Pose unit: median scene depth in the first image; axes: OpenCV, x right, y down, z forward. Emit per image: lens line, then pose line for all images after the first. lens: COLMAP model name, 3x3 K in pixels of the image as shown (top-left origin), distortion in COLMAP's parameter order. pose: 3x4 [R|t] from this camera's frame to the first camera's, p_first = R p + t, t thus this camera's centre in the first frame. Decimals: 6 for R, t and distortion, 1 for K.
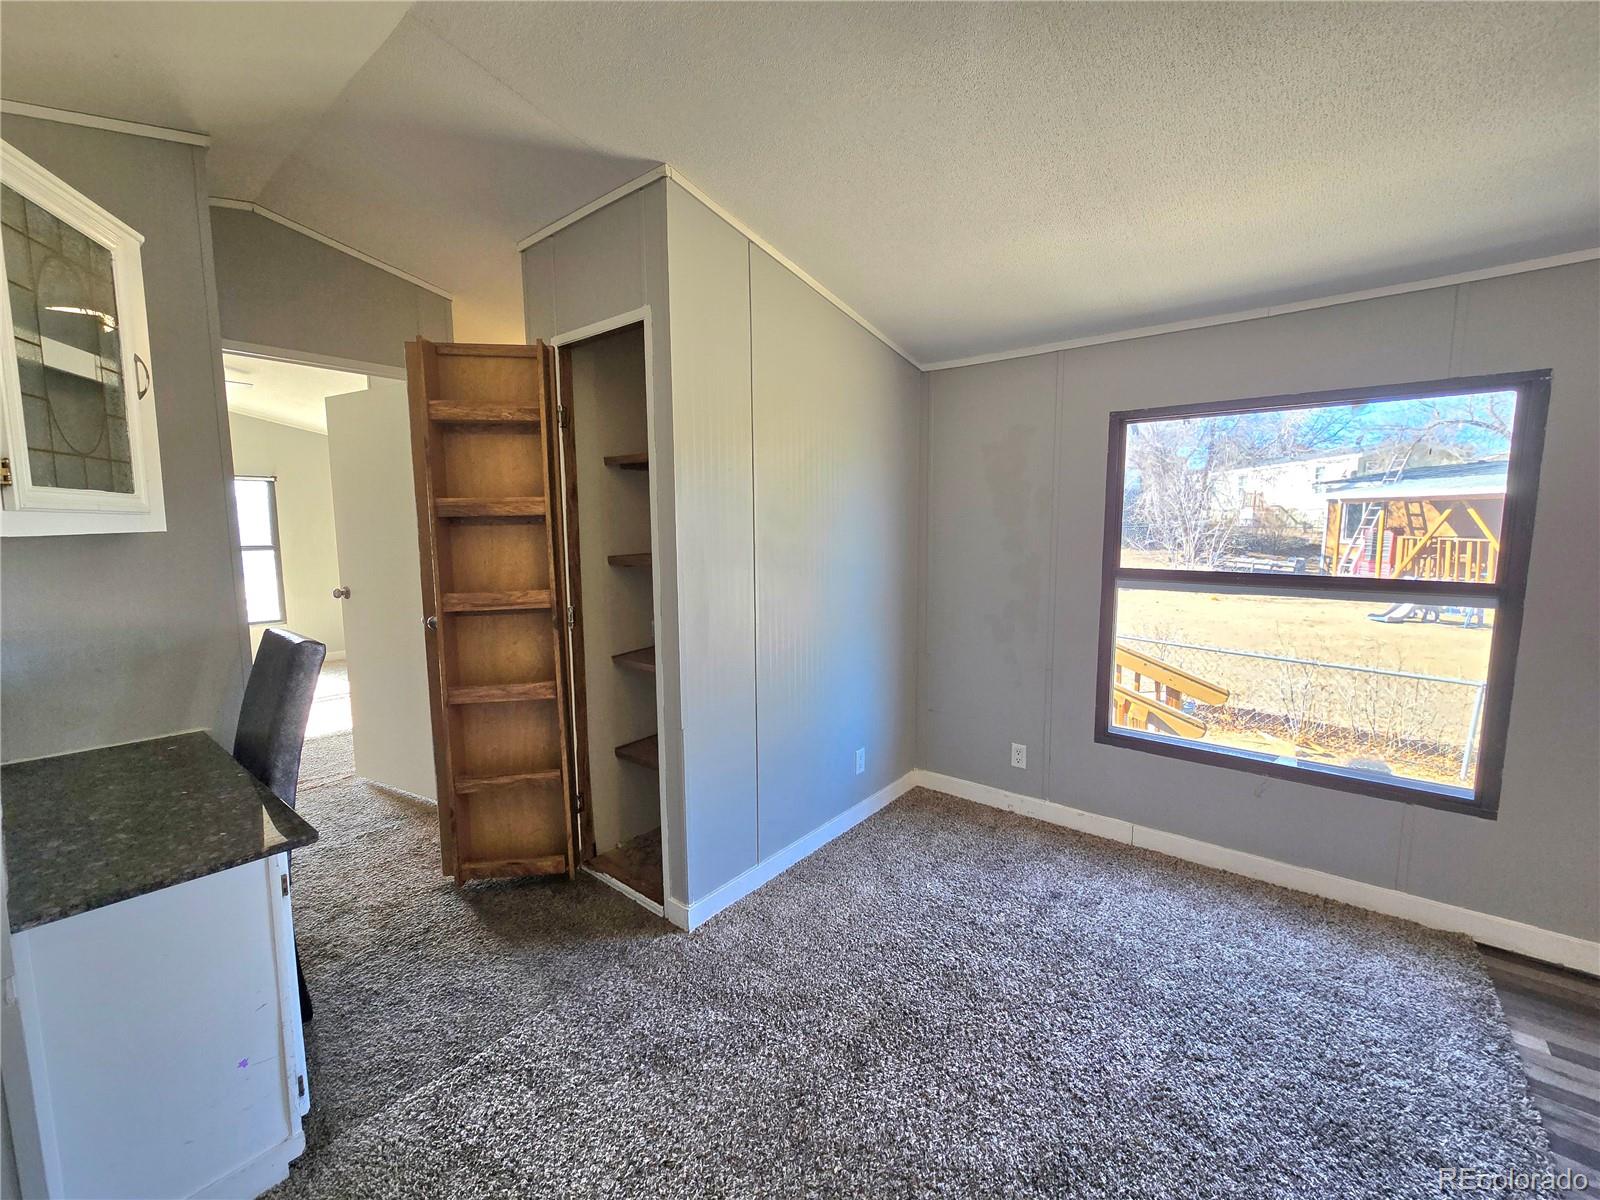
lens RADIAL K [[657.3, 0, 789.6], [0, 657.3, 590.0], [0, 0, 1]] dist [-0.004442, 0.002187]
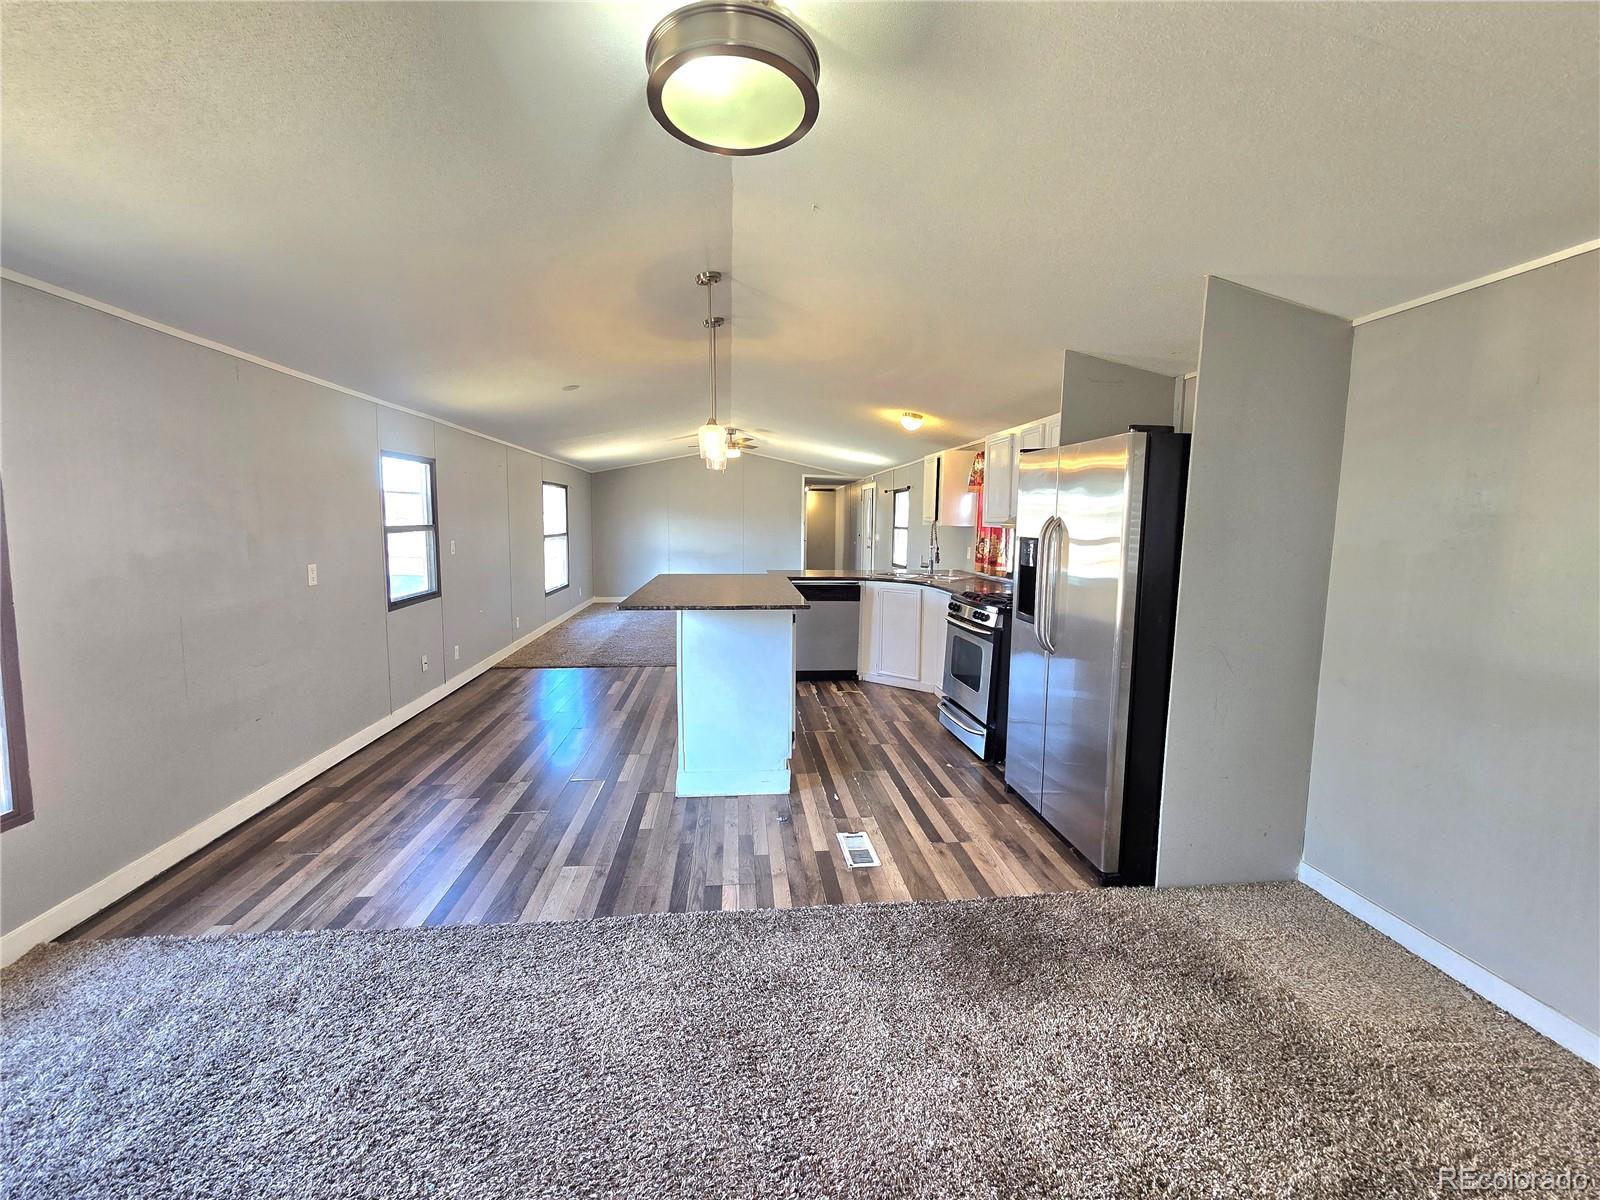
lens RADIAL K [[657.3, 0, 797.6], [0, 657.3, 603.2], [0, 0, 1]] dist [-0.004442, 0.002187]
pose [[-0.705240, -0.083630, 0.704019, -0.390739], [0.067689, 0.980539, 0.184285, -0.071544], [-0.705730, 0.177619, -0.685855, 0.735522]]
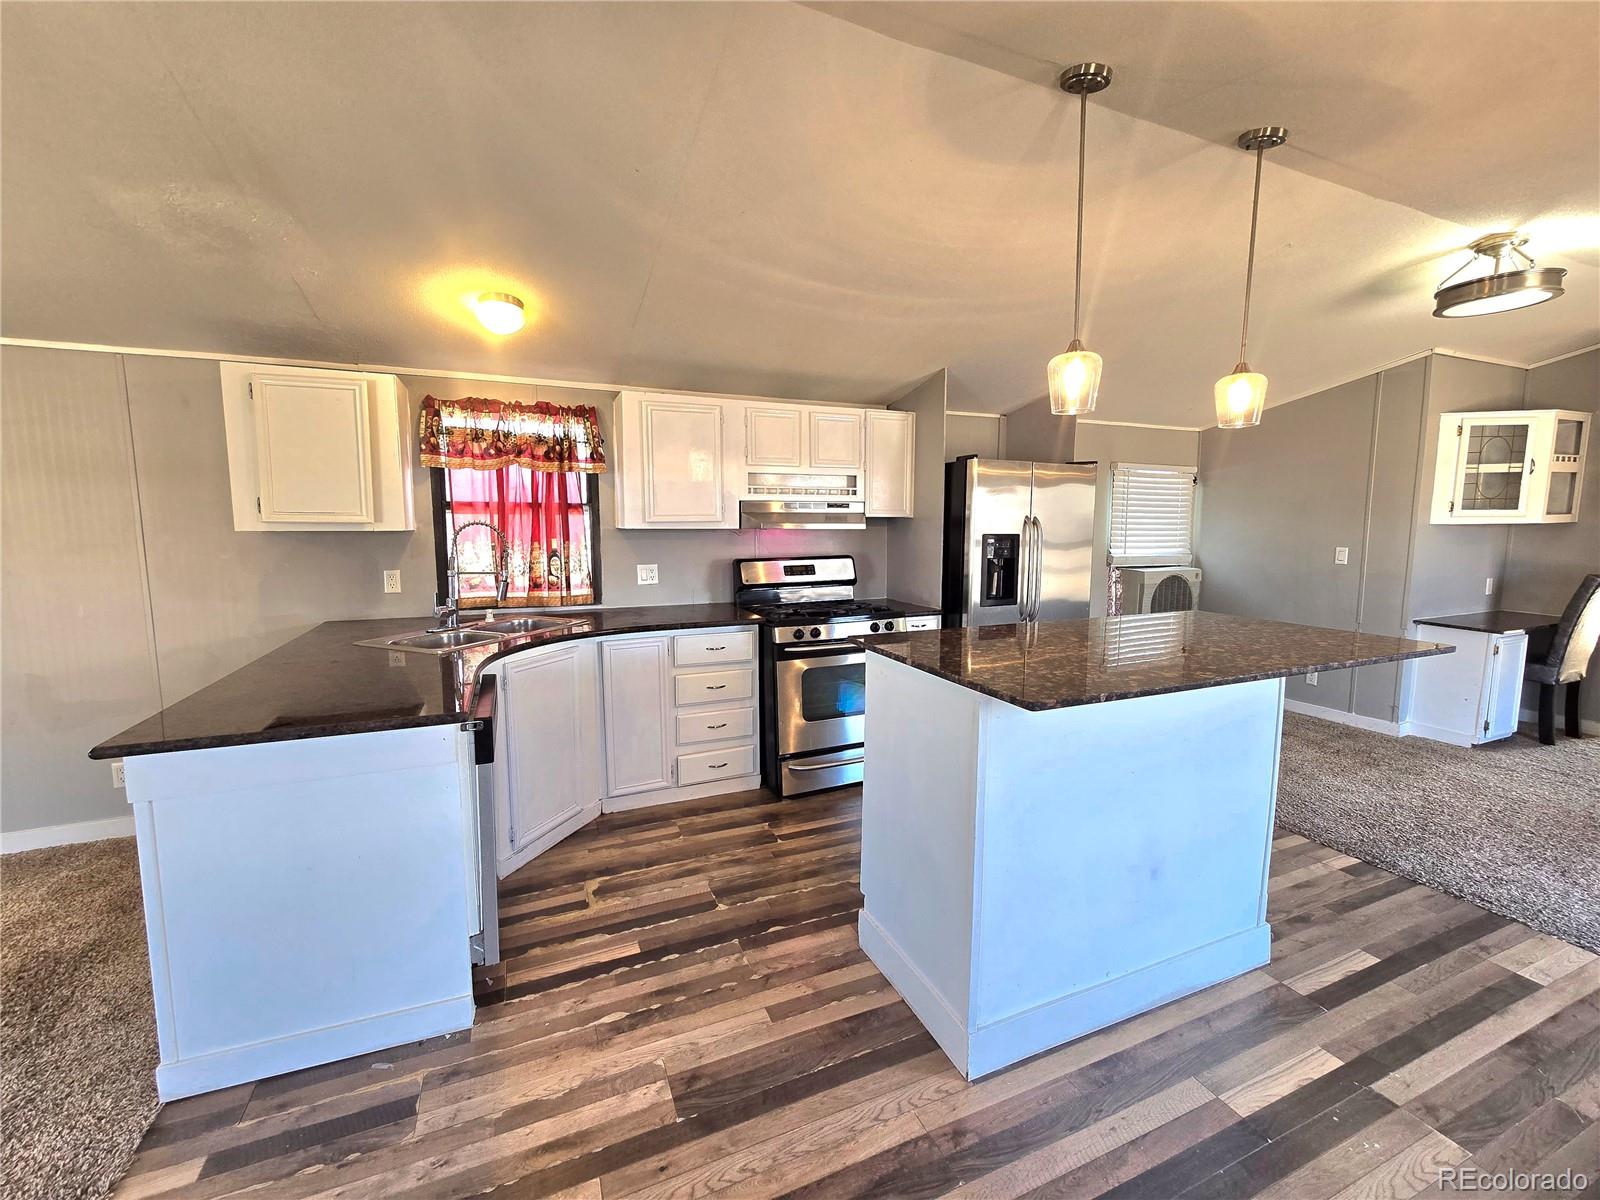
lens RADIAL K [[657.3, 0, 797.8], [0, 657.3, 599.3], [0, 0, 1]] dist [-0.004442, 0.002187]
pose [[-0.464259, 0.116842, -0.877959, 1.830987], [-0.078996, 0.981847, 0.172440, -0.002126], [0.882170, 0.149412, -0.446601, -0.241092]]
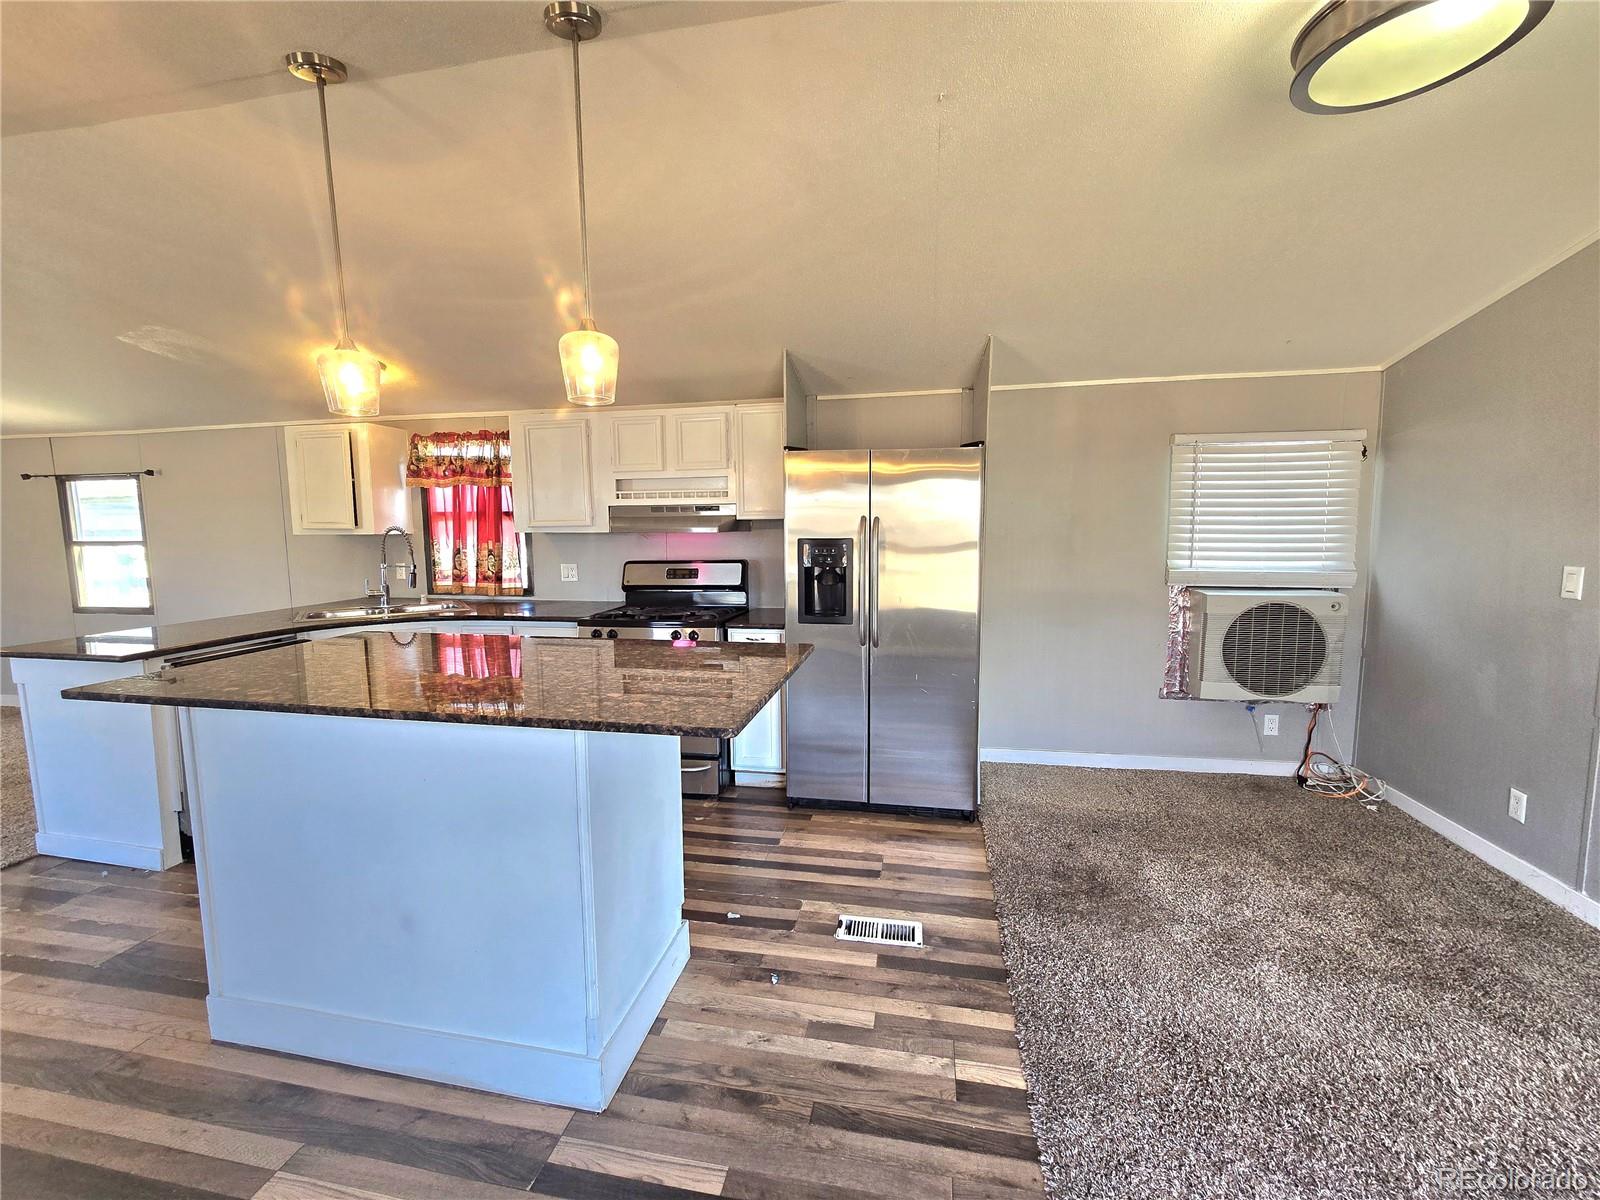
lens RADIAL K [[657.3, 0, 797.1], [0, 657.3, 598.1], [0, 0, 1]] dist [-0.004442, 0.002187]
pose [[-0.881778, 0.075239, -0.465625, 0.884871], [-0.024192, 0.978681, 0.203957, -0.072822], [0.471044, 0.191109, -0.861159, 0.589583]]
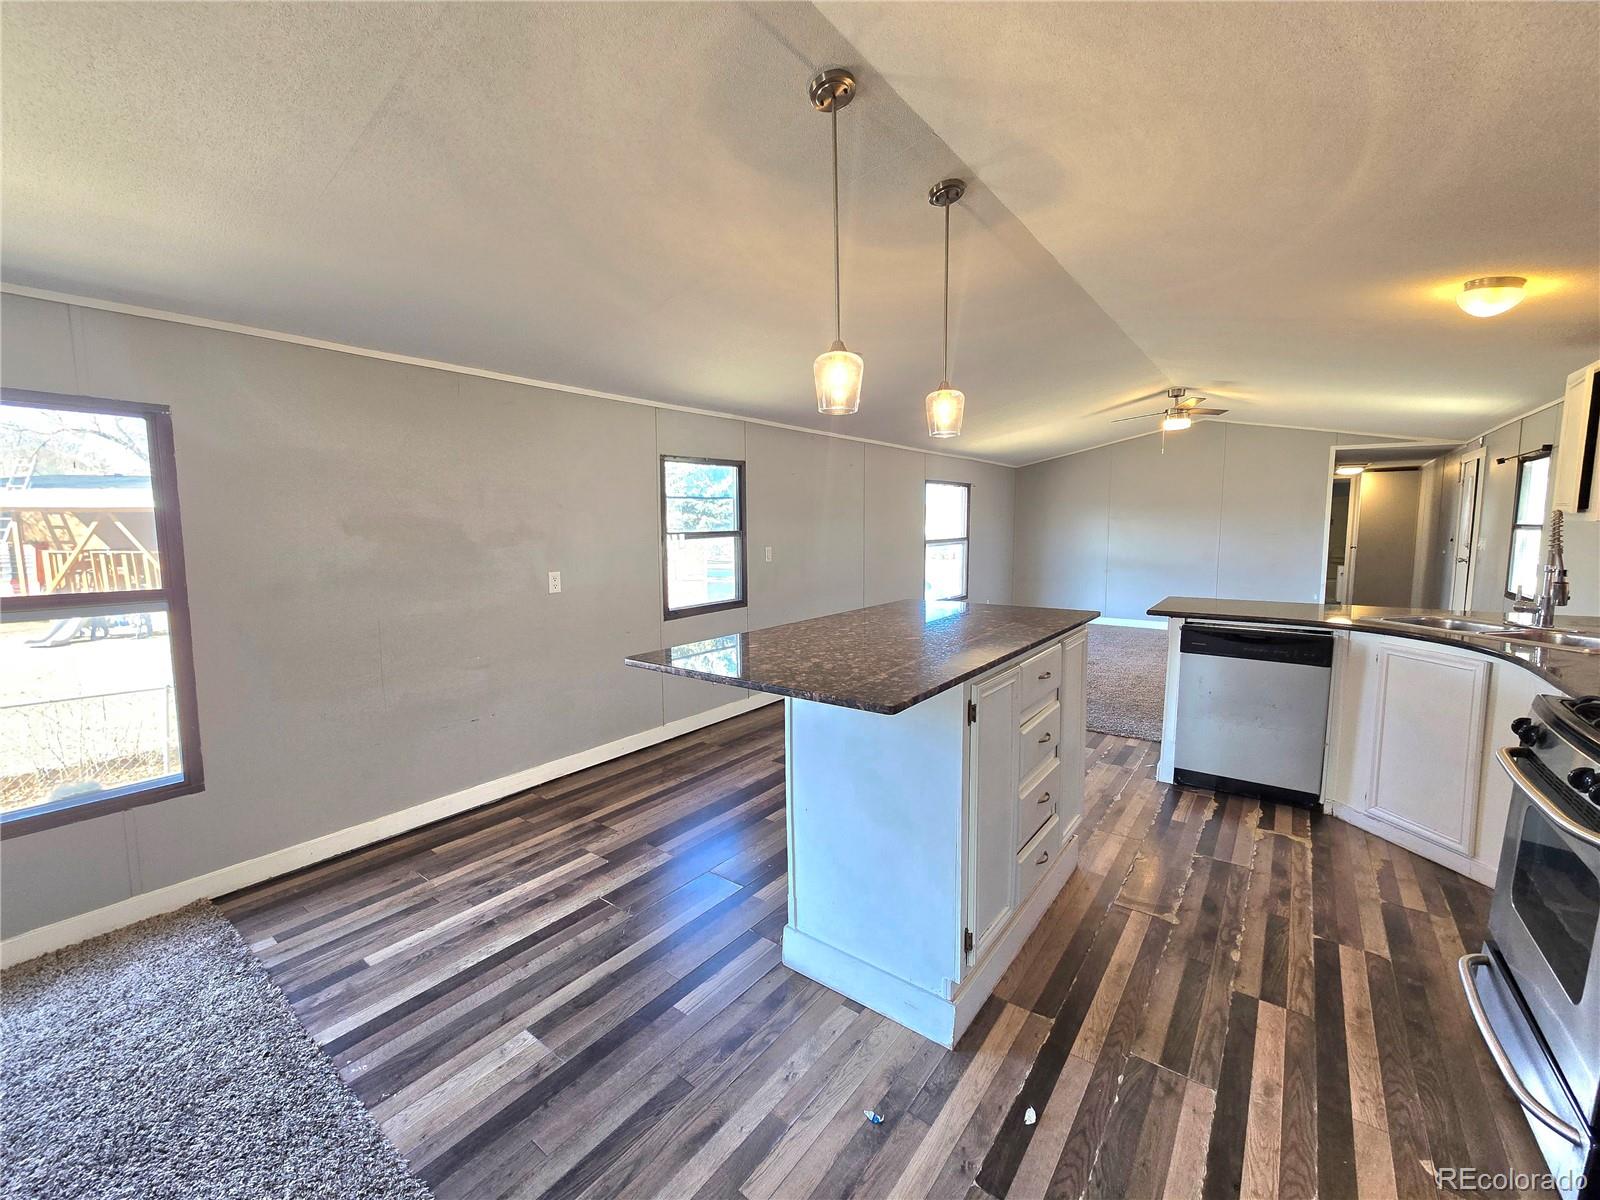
lens RADIAL K [[657.3, 0, 797.2], [0, 657.3, 598.6], [0, 0, 1]] dist [-0.004442, 0.002187]
pose [[-0.030171, -0.101235, 0.994405, -0.067956], [0.107377, 0.988772, 0.103920, 0.007384], [-0.993761, 0.109911, -0.018962, -0.052387]]
